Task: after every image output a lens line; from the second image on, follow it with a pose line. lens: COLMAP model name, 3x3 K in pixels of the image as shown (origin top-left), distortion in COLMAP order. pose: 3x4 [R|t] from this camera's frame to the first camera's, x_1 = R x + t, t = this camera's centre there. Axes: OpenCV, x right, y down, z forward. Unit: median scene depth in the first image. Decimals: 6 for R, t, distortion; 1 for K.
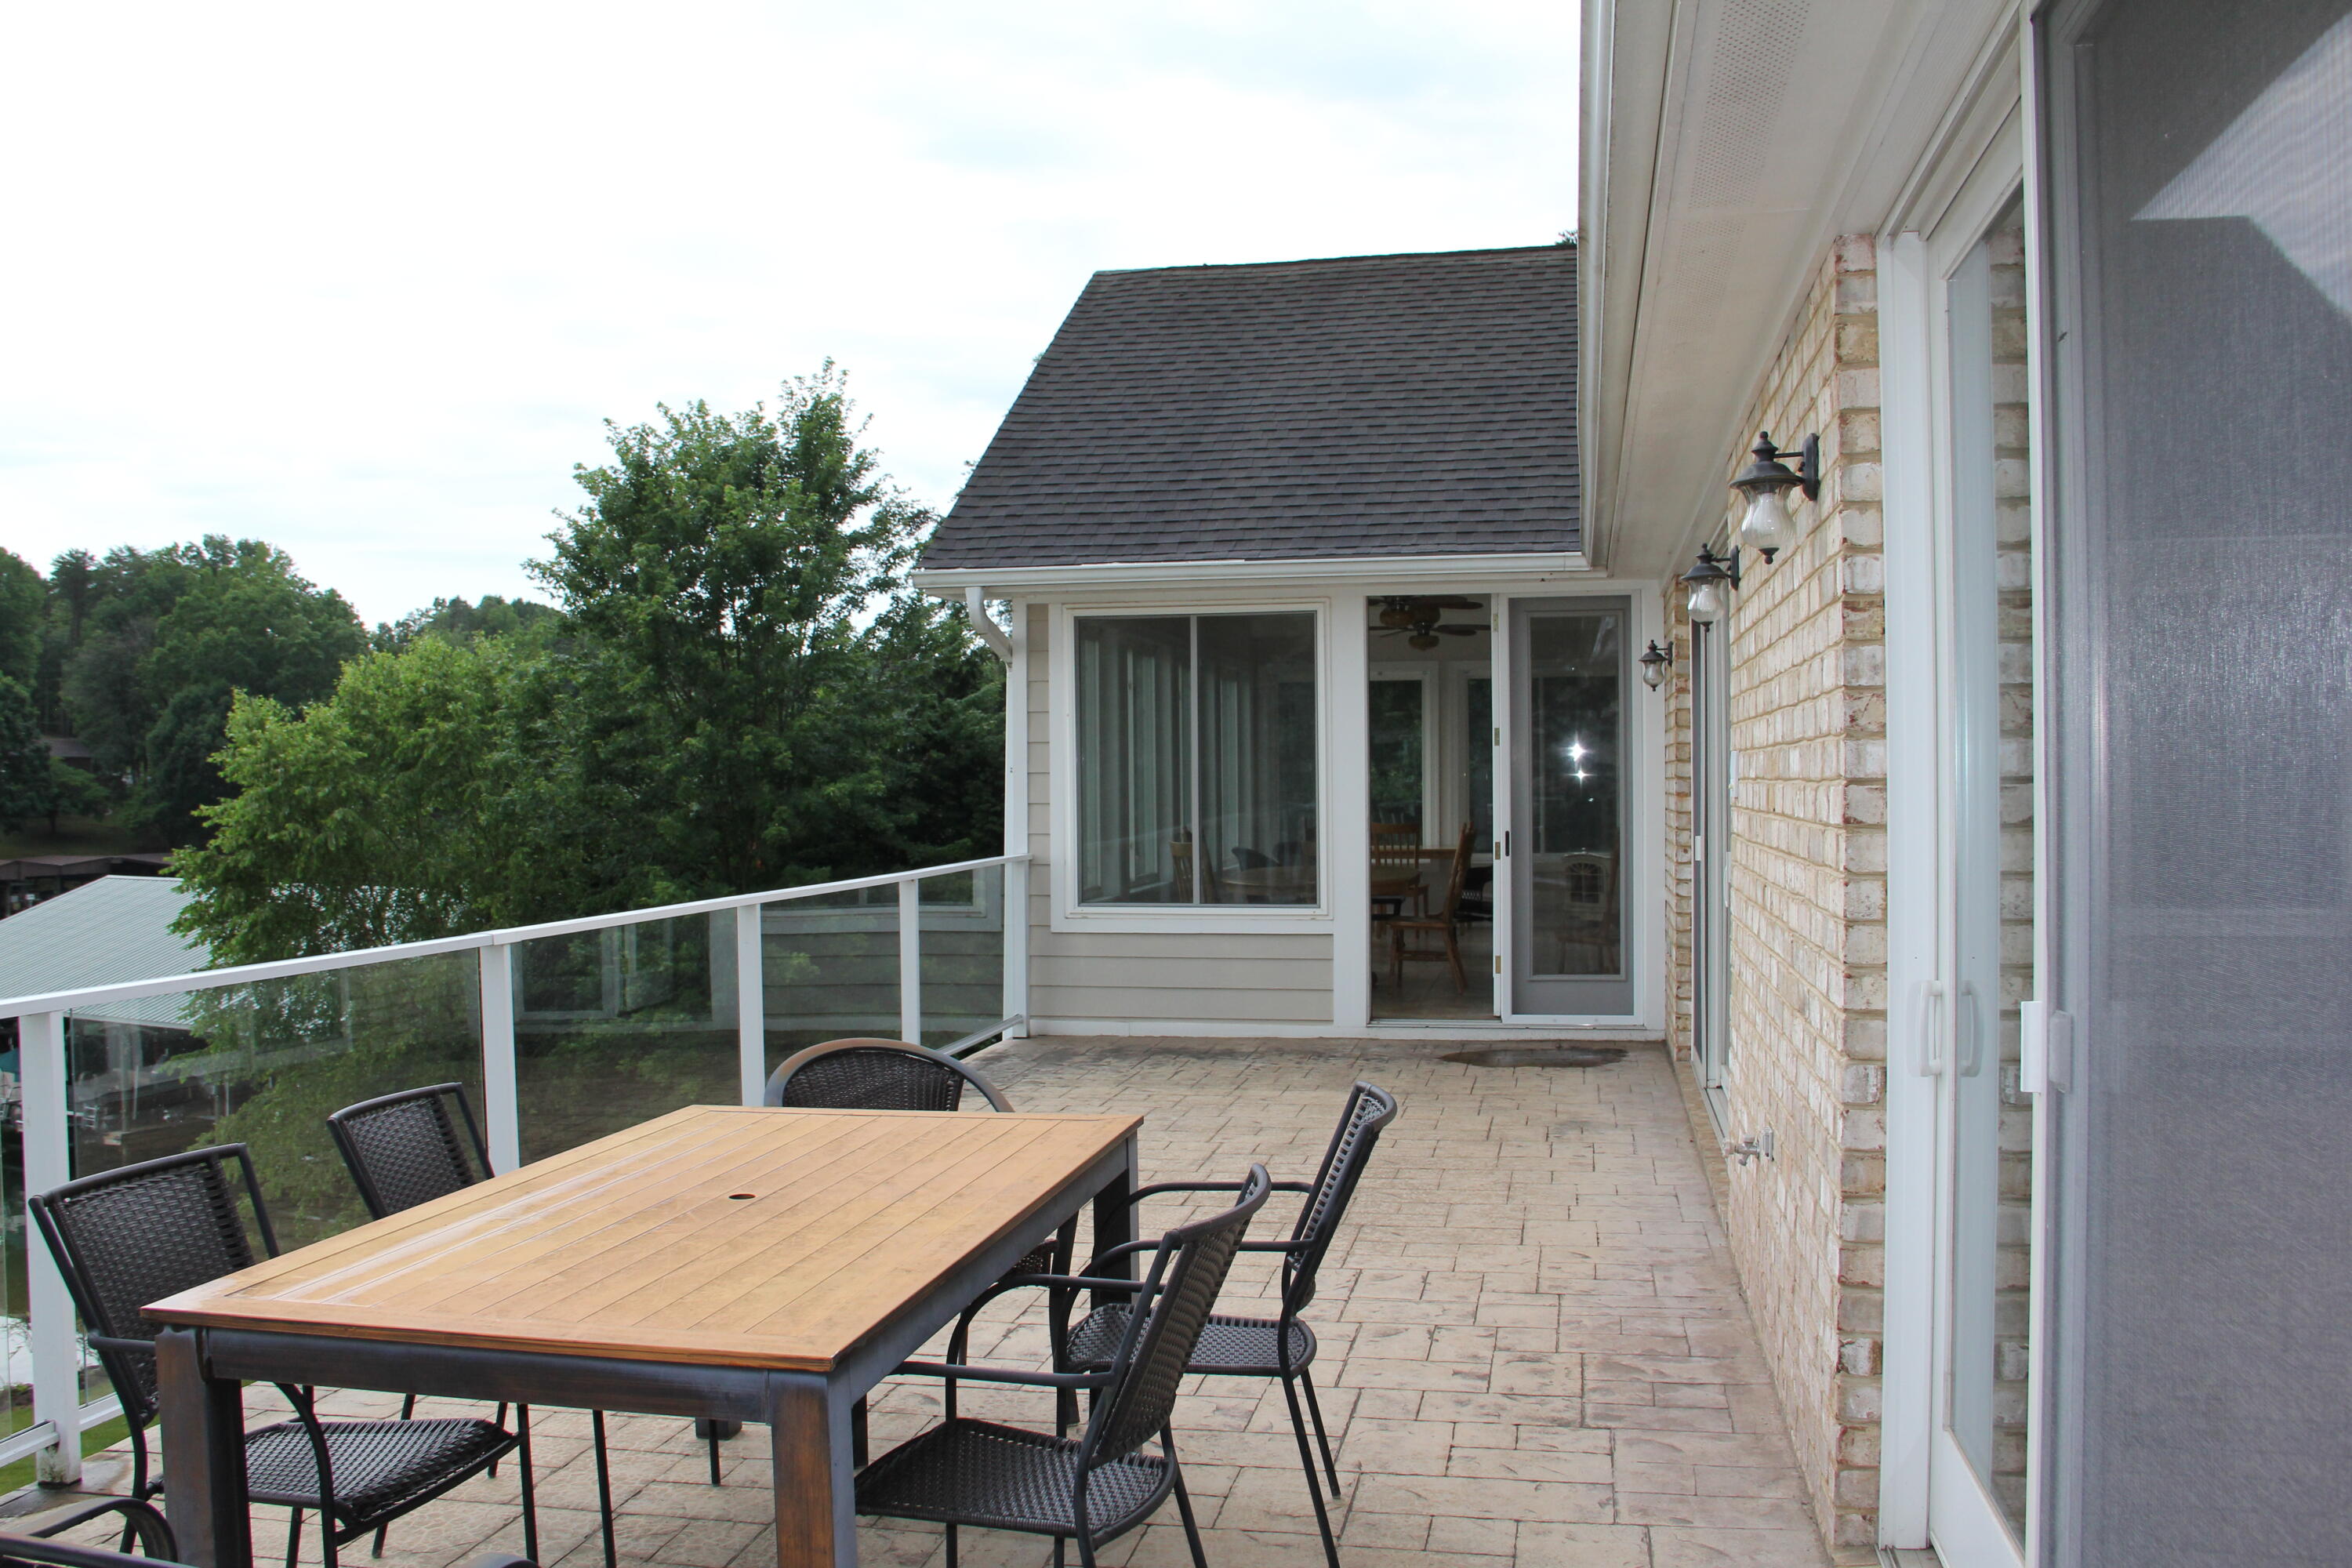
lens RADIAL K [[1912.1, 0, 1148.4], [0, 1912.1, 771.1], [0, 0, 1]] dist [-0.112110, -0.005558]
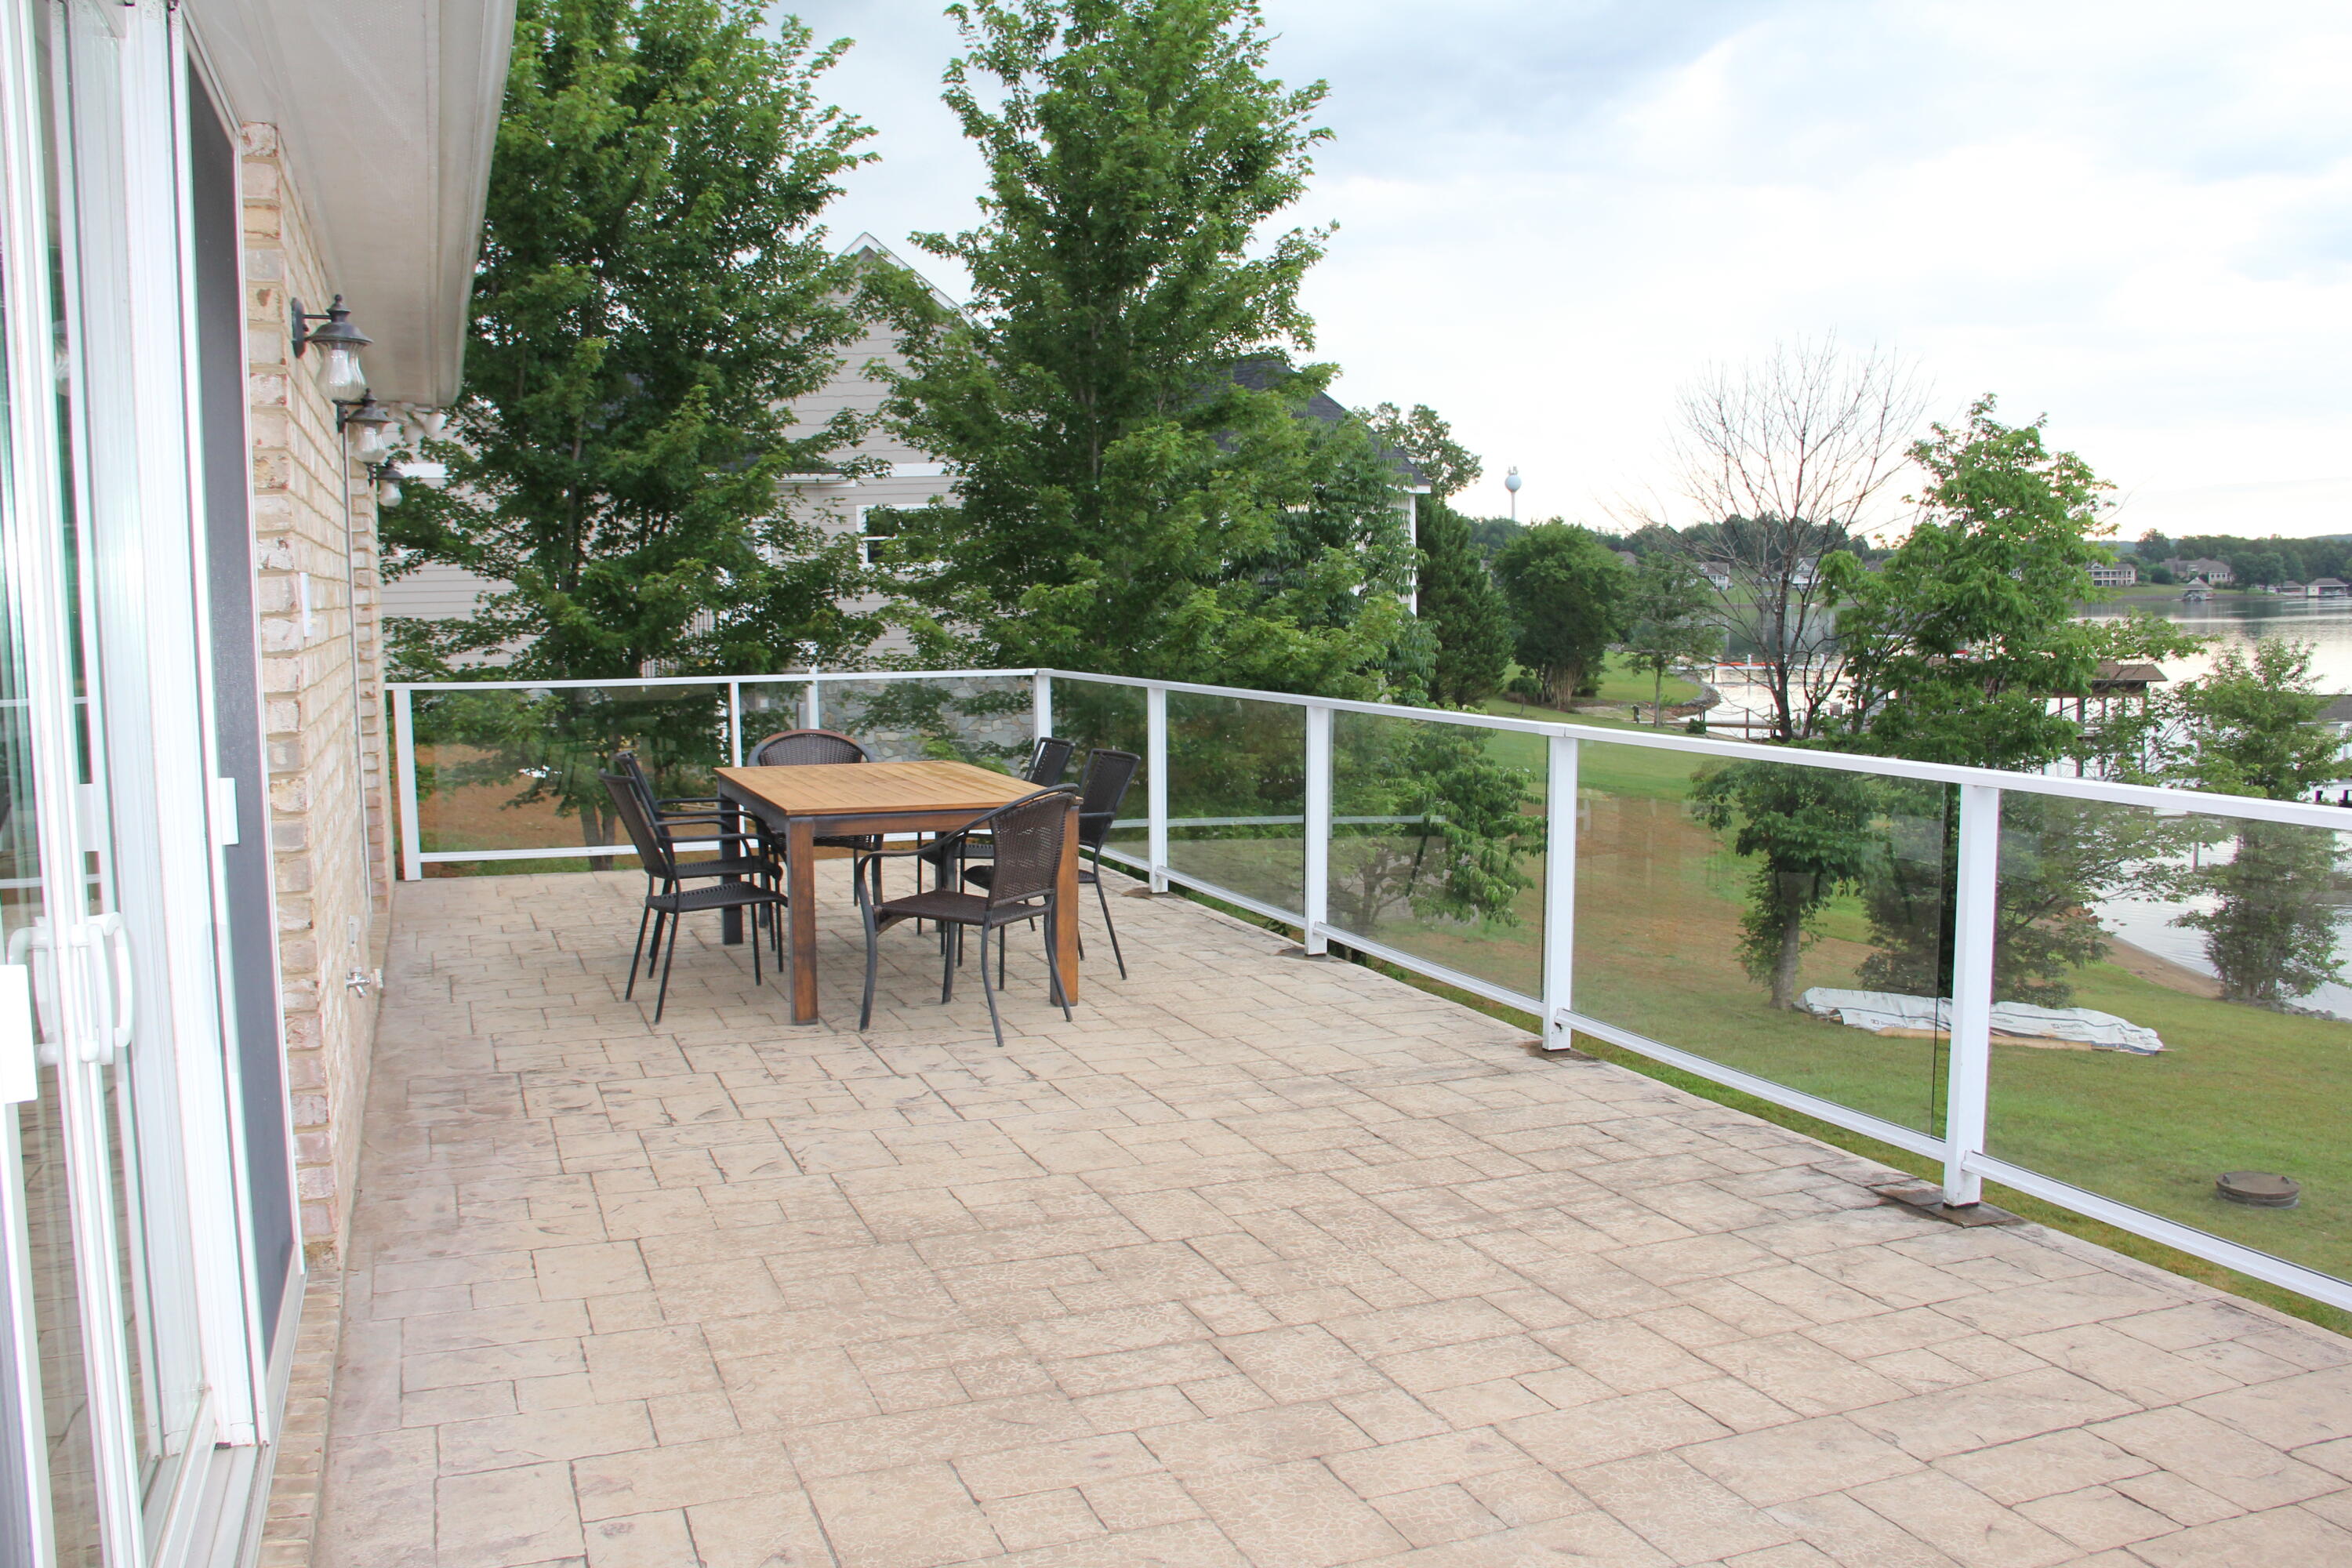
lens RADIAL K [[1980.6, 0, 1176.0], [0, 1980.6, 784.0], [0, 0, 1]] dist [-0.176505, 0.154682]
pose [[-0.832392, 0.071191, -0.549595, 0.508895], [0.022335, 0.995218, 0.095087, 0.009511], [0.553737, 0.066875, -0.830002, 2.074880]]
